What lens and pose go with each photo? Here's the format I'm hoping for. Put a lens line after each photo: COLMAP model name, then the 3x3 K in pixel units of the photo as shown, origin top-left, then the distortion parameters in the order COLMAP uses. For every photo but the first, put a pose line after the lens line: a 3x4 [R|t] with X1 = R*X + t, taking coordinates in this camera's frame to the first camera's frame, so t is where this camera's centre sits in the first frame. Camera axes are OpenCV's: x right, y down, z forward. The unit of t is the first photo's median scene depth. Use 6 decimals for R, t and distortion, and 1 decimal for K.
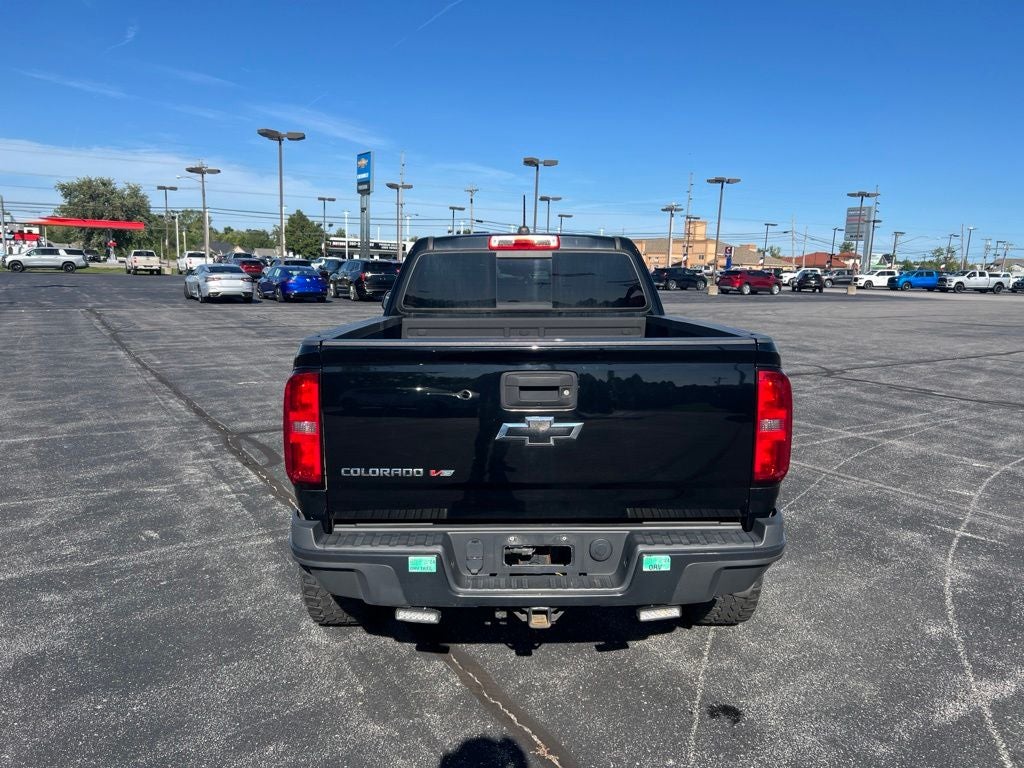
lens RADIAL K [[756.9, 0, 512.0], [0, 756.9, 384.0], [0, 0, 1]] dist [0.052816, -0.064597]
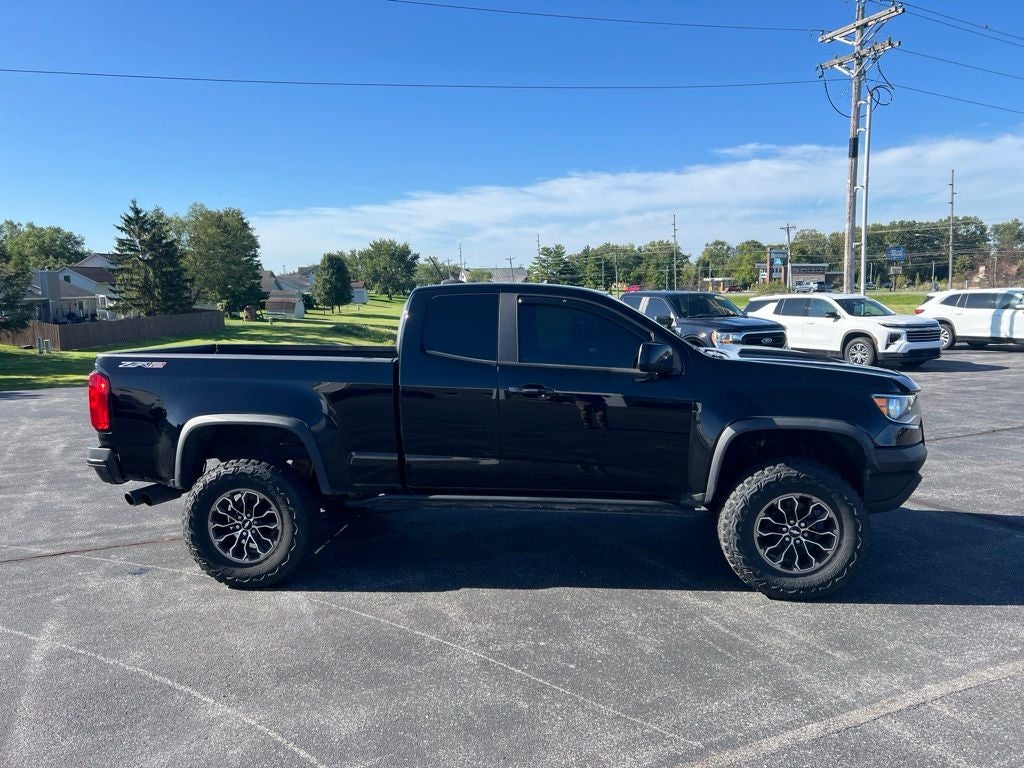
lens RADIAL K [[756.9, 0, 512.0], [0, 756.9, 384.0], [0, 0, 1]] dist [0.052816, -0.064597]
pose [[-0.103899, 0.098951, -0.989653, 0.896208], [-0.138321, 0.983931, 0.112901, -0.145303], [0.984922, 0.148620, -0.088543, 0.917971]]
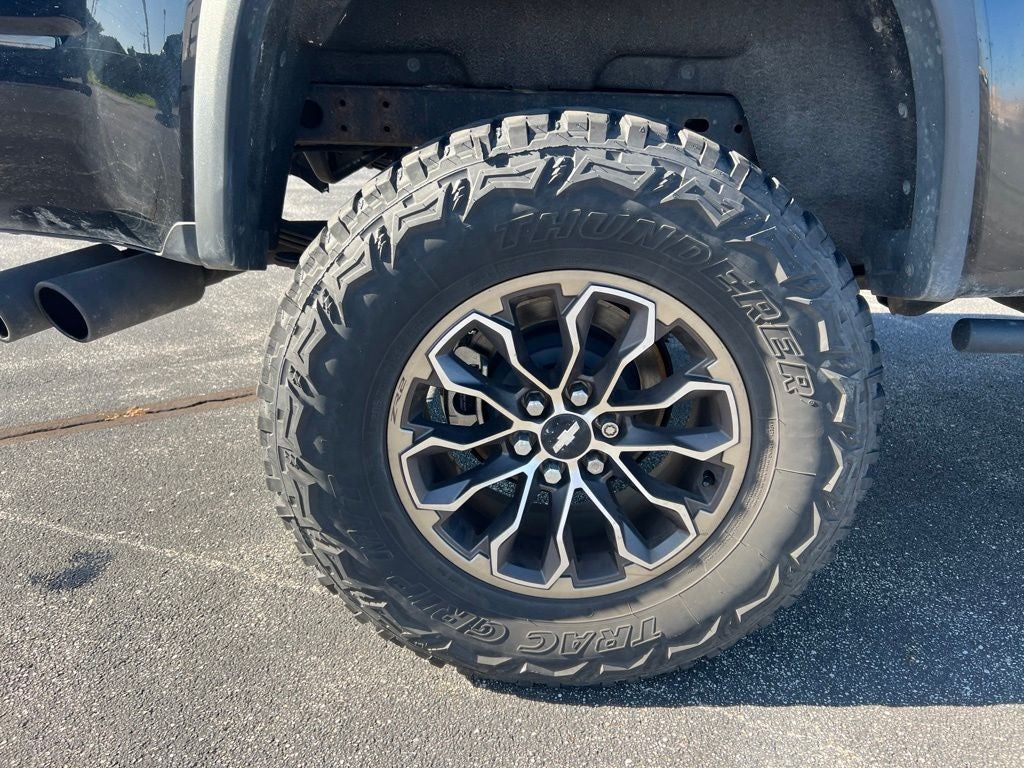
lens RADIAL K [[756.9, 0, 512.0], [0, 756.9, 384.0], [0, 0, 1]] dist [0.052816, -0.064597]
pose [[-0.013024, 0.365325, -0.930789, 0.325589], [-0.172602, 0.916073, 0.361964, 0.049935], [0.984905, 0.165371, 0.051125, 0.583945]]
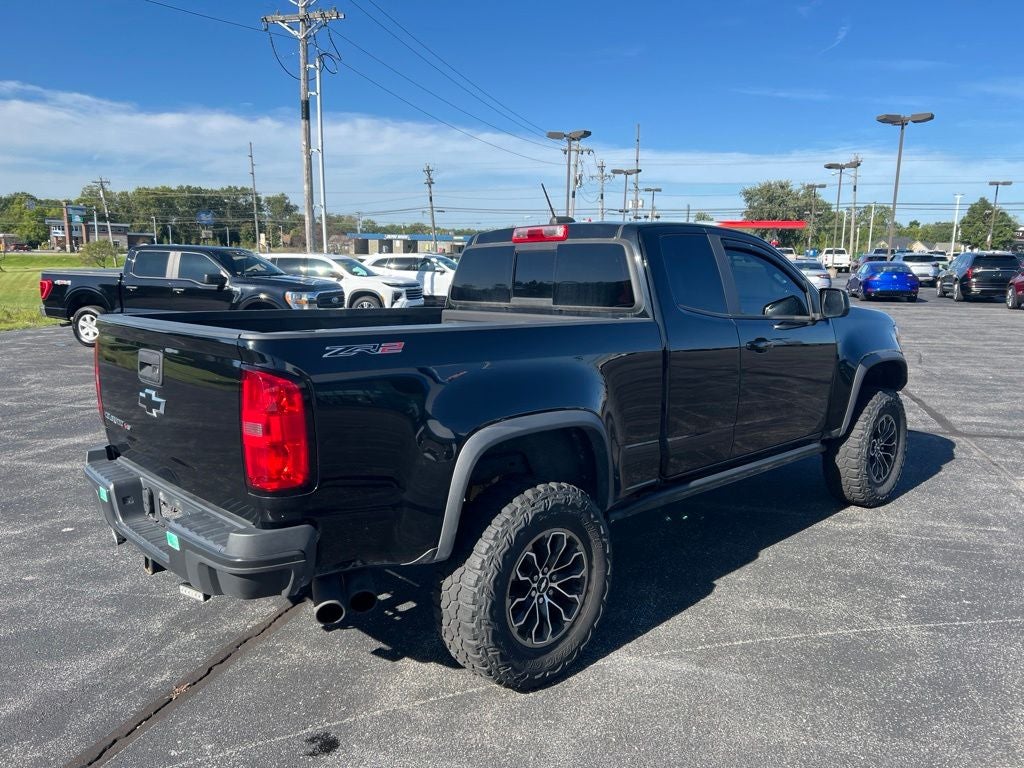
lens RADIAL K [[754.4, 0, 506.6], [0, 754.4, 382.7], [0, 0, 1]] dist [0.075619, -0.101963]
pose [[0.678152, 0.108442, -0.726877, 0.501949], [-0.106727, 0.993101, 0.048587, -0.032869], [0.727131, 0.044628, 0.685046, 0.245340]]
